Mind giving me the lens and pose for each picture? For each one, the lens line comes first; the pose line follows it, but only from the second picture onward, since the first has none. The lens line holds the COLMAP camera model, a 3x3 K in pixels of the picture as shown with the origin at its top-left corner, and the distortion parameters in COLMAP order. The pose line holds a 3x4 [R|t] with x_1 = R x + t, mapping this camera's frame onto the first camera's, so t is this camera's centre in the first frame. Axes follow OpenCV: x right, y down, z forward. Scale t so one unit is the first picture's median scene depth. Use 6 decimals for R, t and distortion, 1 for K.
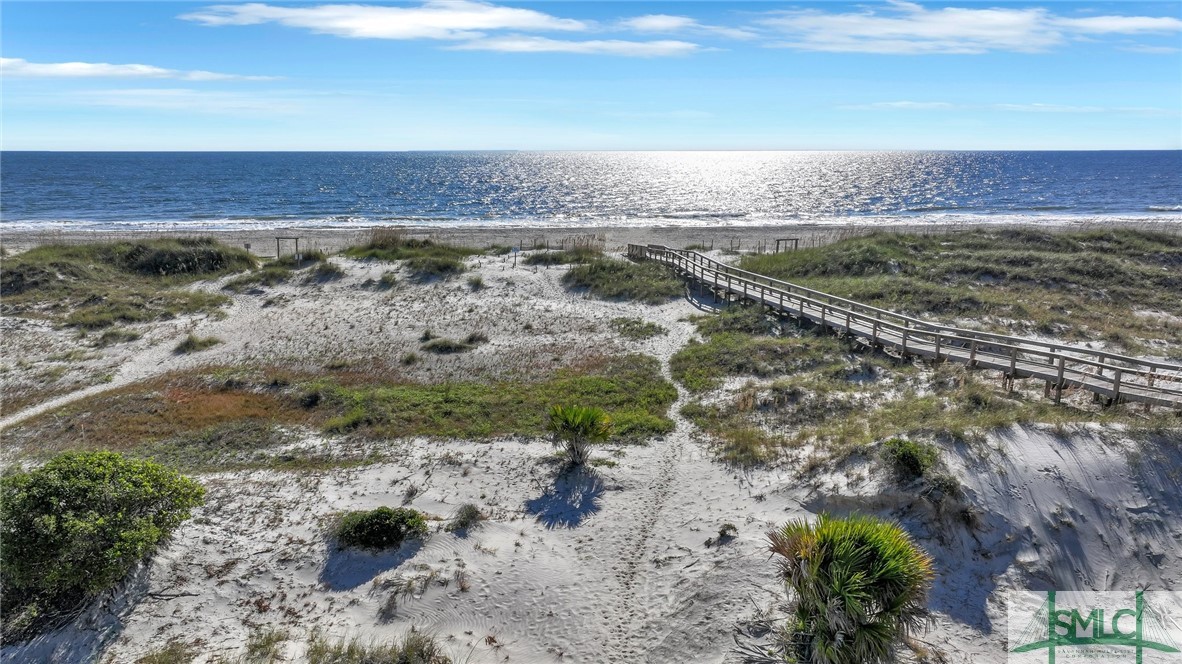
lens RADIAL K [[844.2, 0, 591.1], [0, 844.2, 333.4], [0, 0, 1]] dist [0.005366, 0.001658]
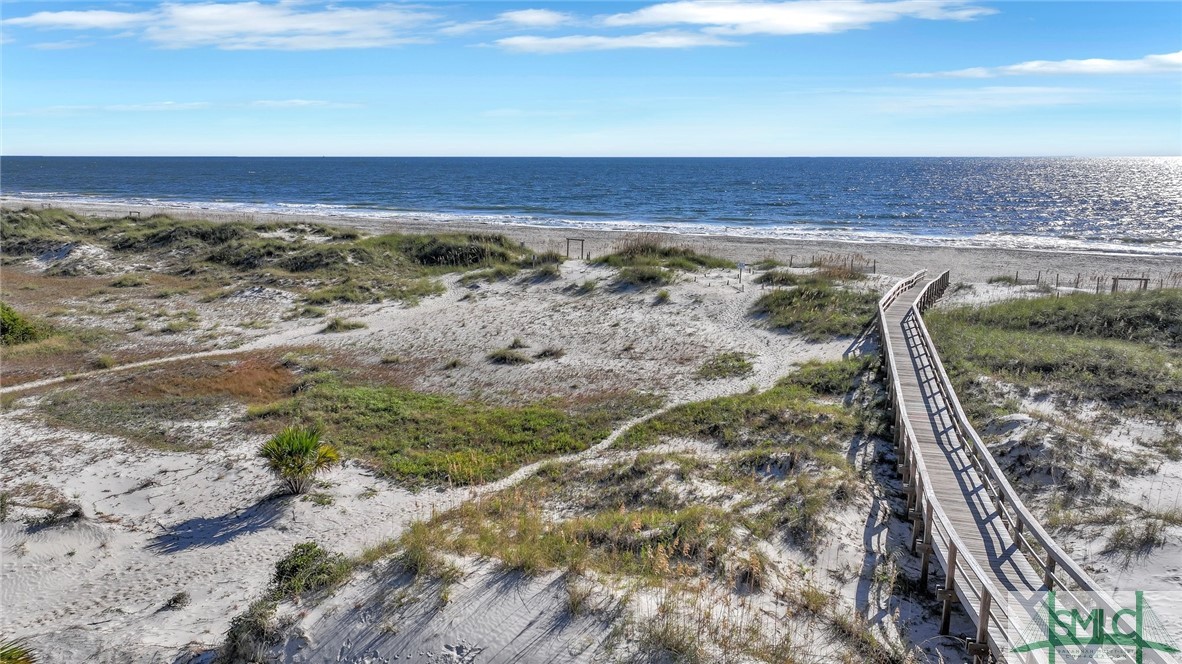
lens RADIAL K [[844.2, 0, 591.1], [0, 844.2, 333.4], [0, 0, 1]] dist [0.005366, 0.001658]
pose [[0.830023, 0.118790, -0.544932, 0.753092], [-0.121964, 0.992066, 0.030488, -0.091838], [0.544231, 0.041157, 0.837925, 0.387320]]
